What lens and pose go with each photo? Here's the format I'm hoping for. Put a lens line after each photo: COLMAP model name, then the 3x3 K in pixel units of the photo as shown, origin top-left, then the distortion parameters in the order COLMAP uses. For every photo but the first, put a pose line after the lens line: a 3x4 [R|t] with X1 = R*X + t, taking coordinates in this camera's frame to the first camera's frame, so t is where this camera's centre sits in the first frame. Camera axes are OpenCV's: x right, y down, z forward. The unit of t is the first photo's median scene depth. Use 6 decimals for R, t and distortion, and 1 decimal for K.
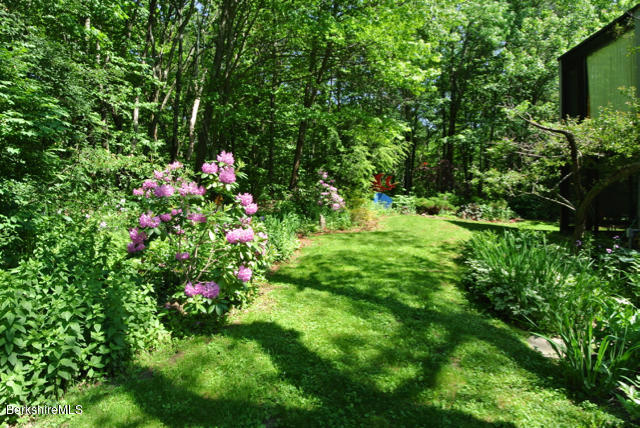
lens RADIAL K [[334.3, 0, 318.7], [0, 334.3, 213.0], [0, 0, 1]] dist [-0.013473, -0.016608]
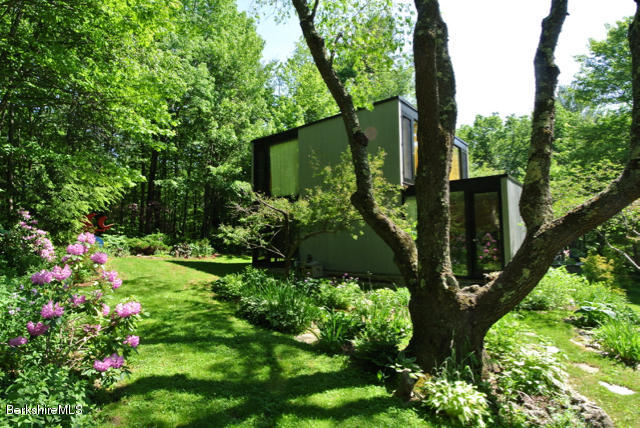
lens RADIAL K [[334.3, 0, 322.9], [0, 334.3, 211.6], [0, 0, 1]] dist [-0.013473, -0.016608]
pose [[0.596389, 0.047931, 0.801264, -0.181779], [0.023257, 0.996765, -0.076936, -0.039939], [-0.802359, 0.064518, 0.593344, -0.064664]]
